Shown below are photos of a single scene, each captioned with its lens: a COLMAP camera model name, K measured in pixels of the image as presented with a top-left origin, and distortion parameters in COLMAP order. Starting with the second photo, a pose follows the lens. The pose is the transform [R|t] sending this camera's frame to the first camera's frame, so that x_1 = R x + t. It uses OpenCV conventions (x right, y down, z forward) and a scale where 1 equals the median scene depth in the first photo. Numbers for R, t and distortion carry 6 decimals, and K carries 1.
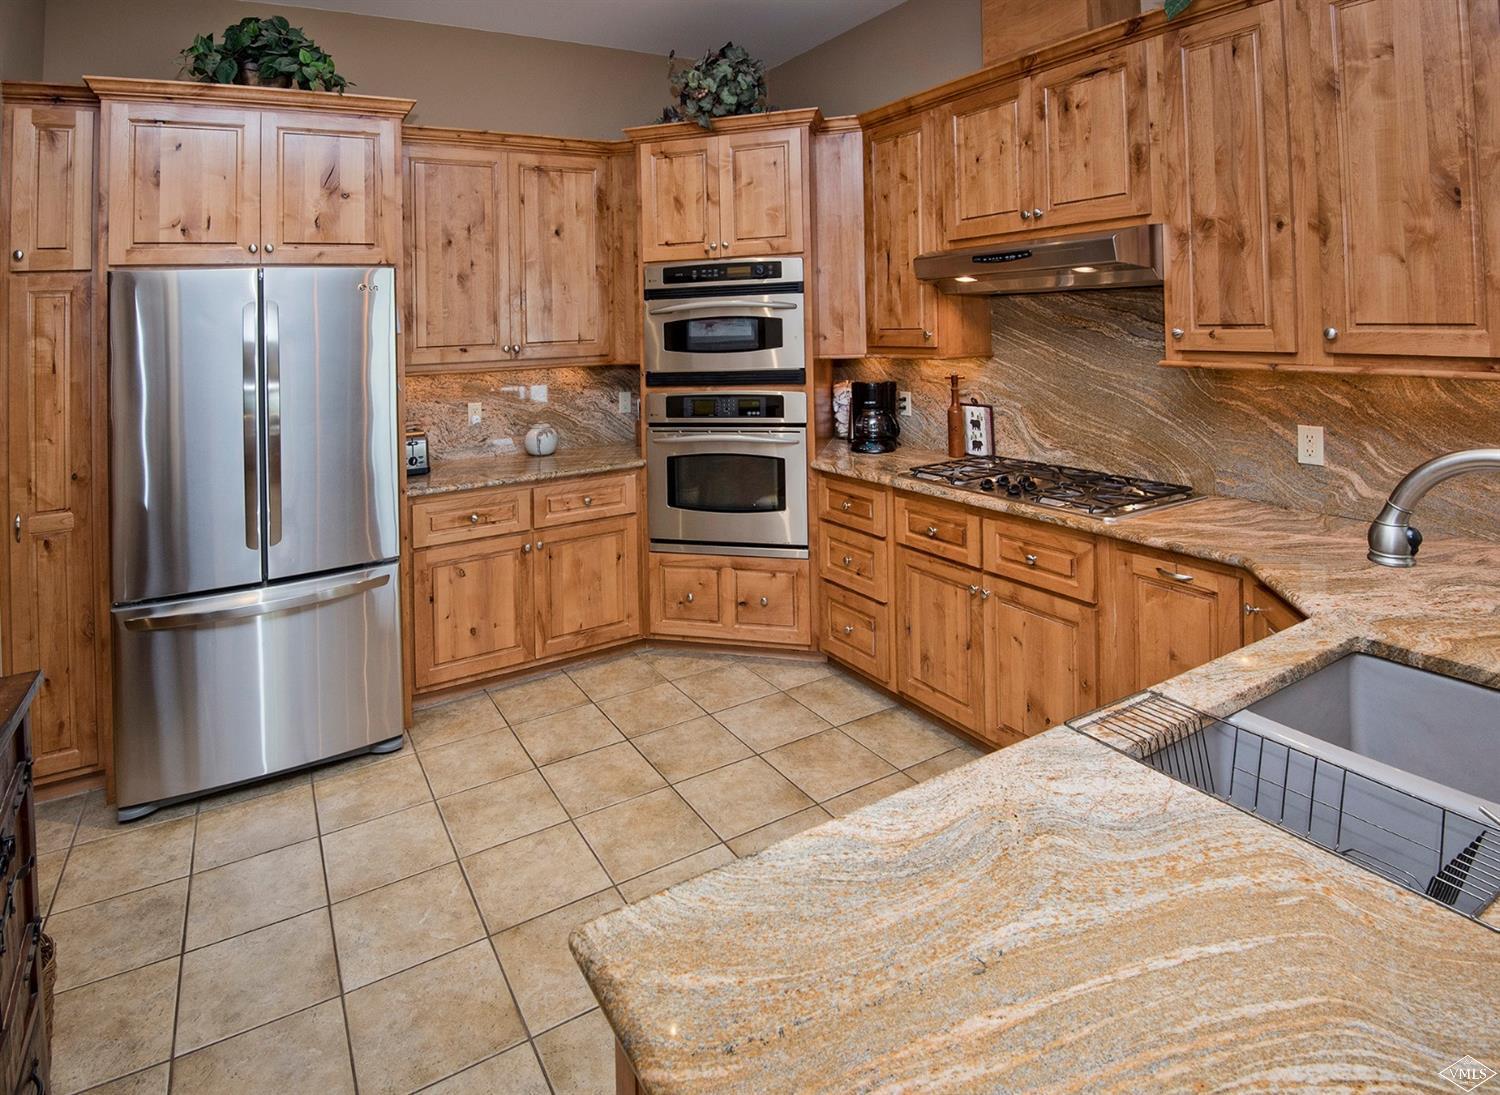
lens RADIAL K [[765.6, 0, 750.0], [0, 765.6, 547.5], [0, 0, 1]] dist [0.015212, -0.035512]
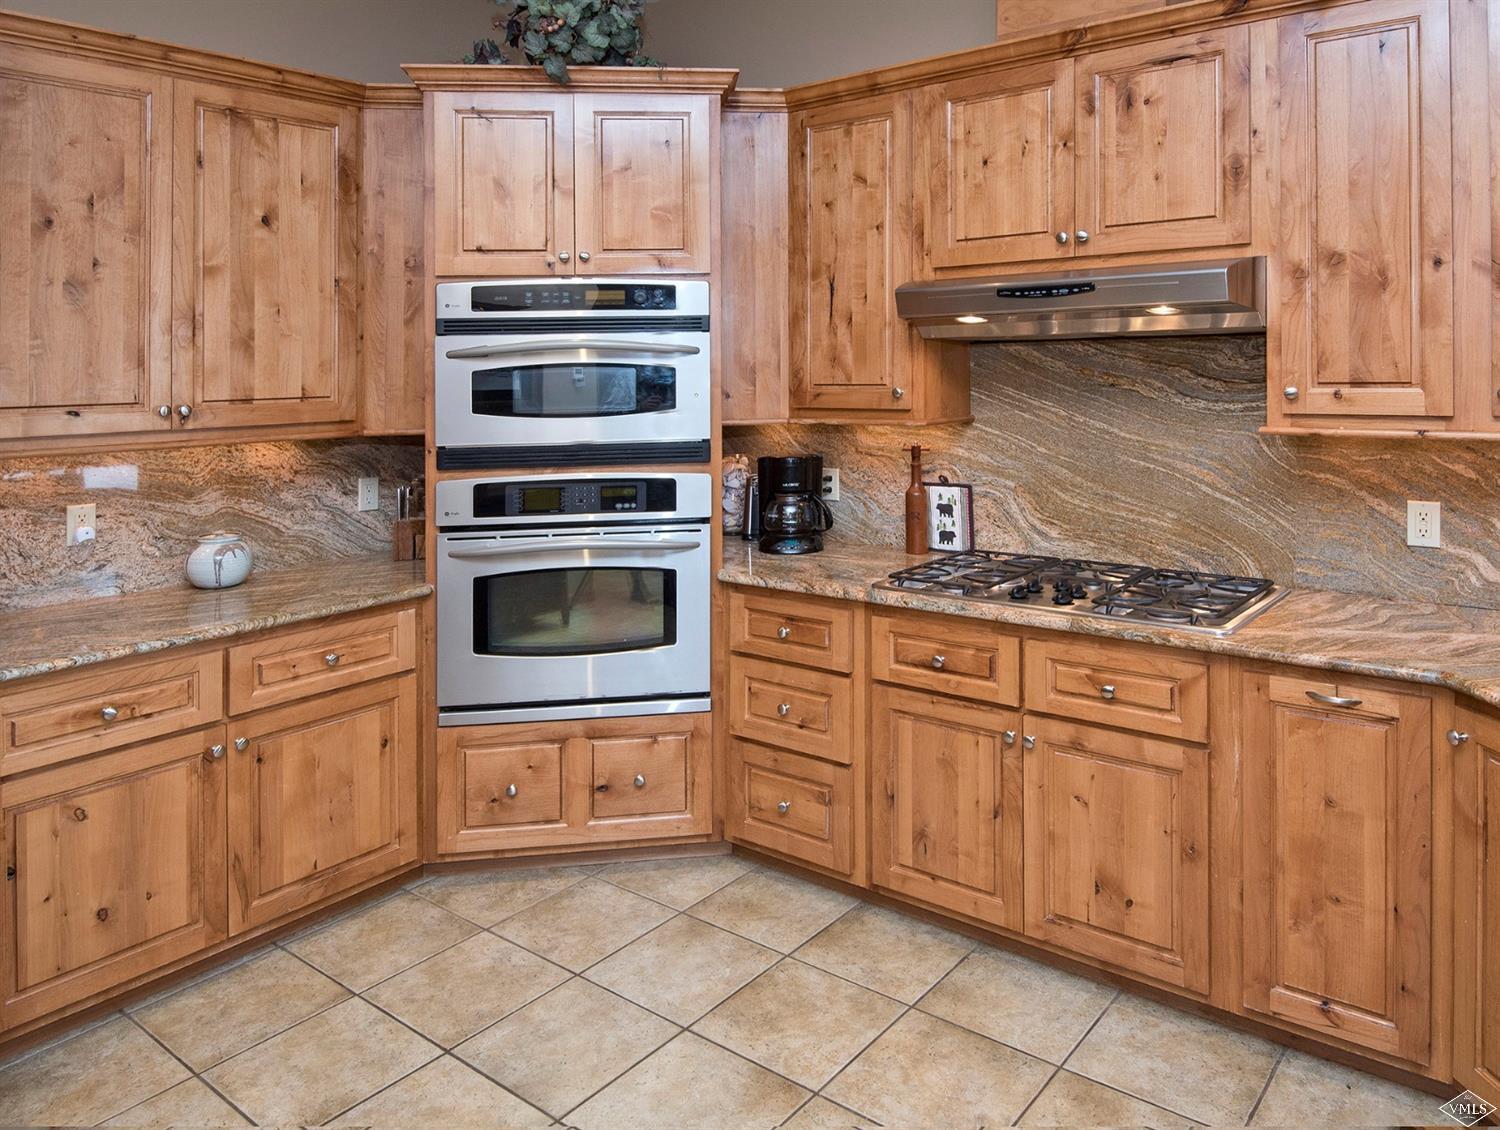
lens RADIAL K [[903.1, 0, 750.0], [0, 903.1, 565.0], [0, 0, 1]] dist [0.014003, -0.020560]
pose [[0.913856, -0.068961, 0.400139, -0.242350], [0.101517, 0.992979, -0.060716, -0.072980], [-0.393143, 0.096107, 0.914441, 0.270369]]
